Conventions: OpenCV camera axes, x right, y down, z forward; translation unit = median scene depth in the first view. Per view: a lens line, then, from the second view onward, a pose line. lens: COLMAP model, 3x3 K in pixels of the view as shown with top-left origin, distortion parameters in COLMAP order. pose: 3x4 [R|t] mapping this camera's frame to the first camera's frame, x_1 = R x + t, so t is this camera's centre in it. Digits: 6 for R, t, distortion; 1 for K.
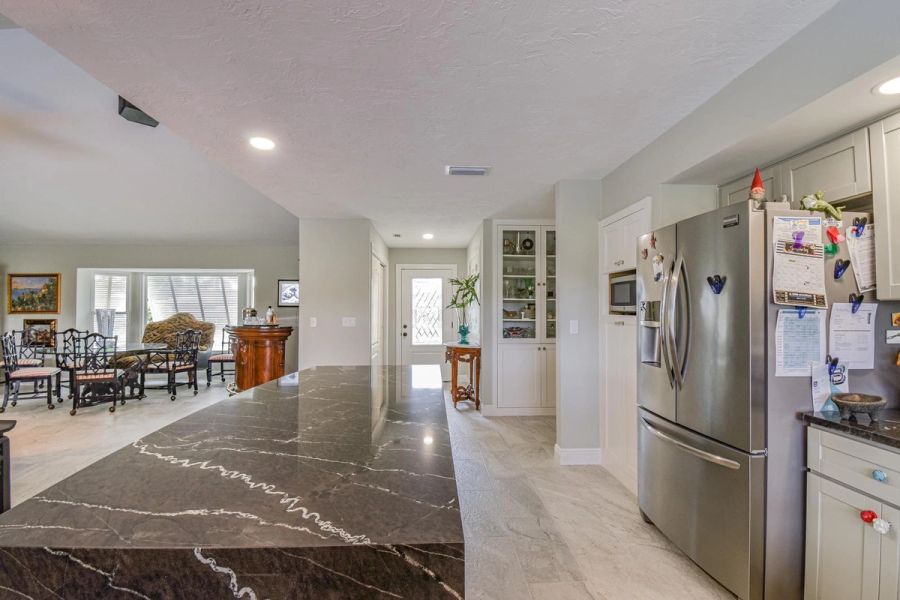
lens RADIAL K [[401.0, 0, 449.9], [0, 401.0, 303.4], [0, 0, 1]] dist [0.015992, -0.021285]
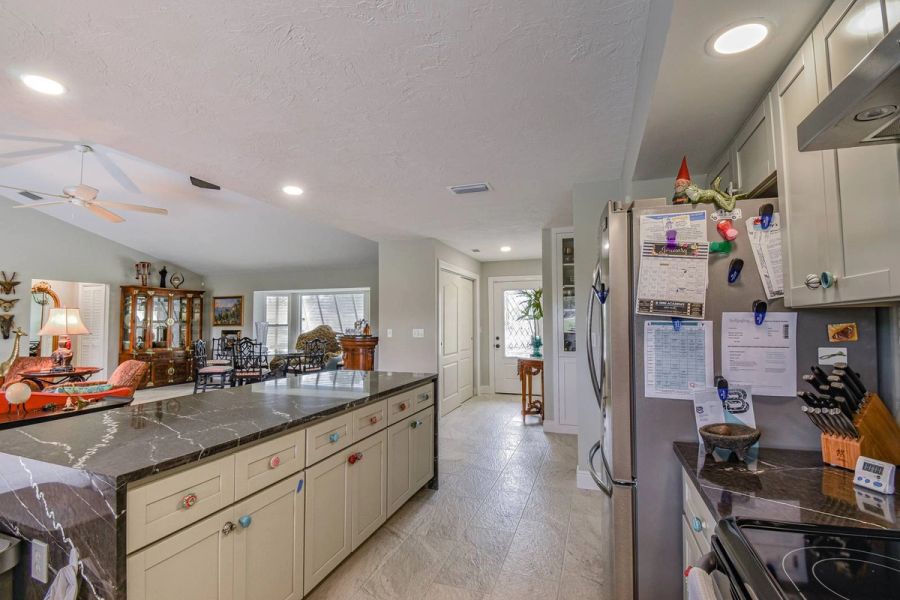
lens RADIAL K [[401.0, 0, 449.9], [0, 401.0, 303.4], [0, 0, 1]] dist [0.015992, -0.021285]
pose [[0.931246, -0.021300, -0.363769, 0.230929], [0.010639, 0.999454, -0.031287, 0.000102], [0.364237, 0.025265, 0.930964, 0.007747]]
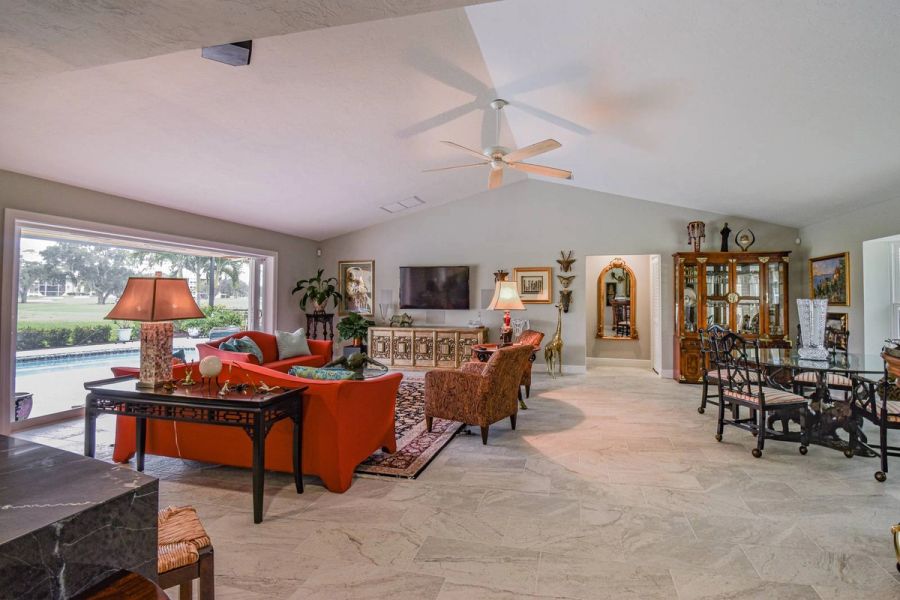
lens RADIAL K [[424.9, 0, 475.9], [0, 424.9, 287.6], [0, 0, 1]] dist [-0.000160, -0.000158]
pose [[-0.260870, -0.027108, -0.964993, -0.058870], [0.007464, 0.999519, -0.030095, 0.015373], [0.965345, -0.015053, -0.260543, 0.827627]]
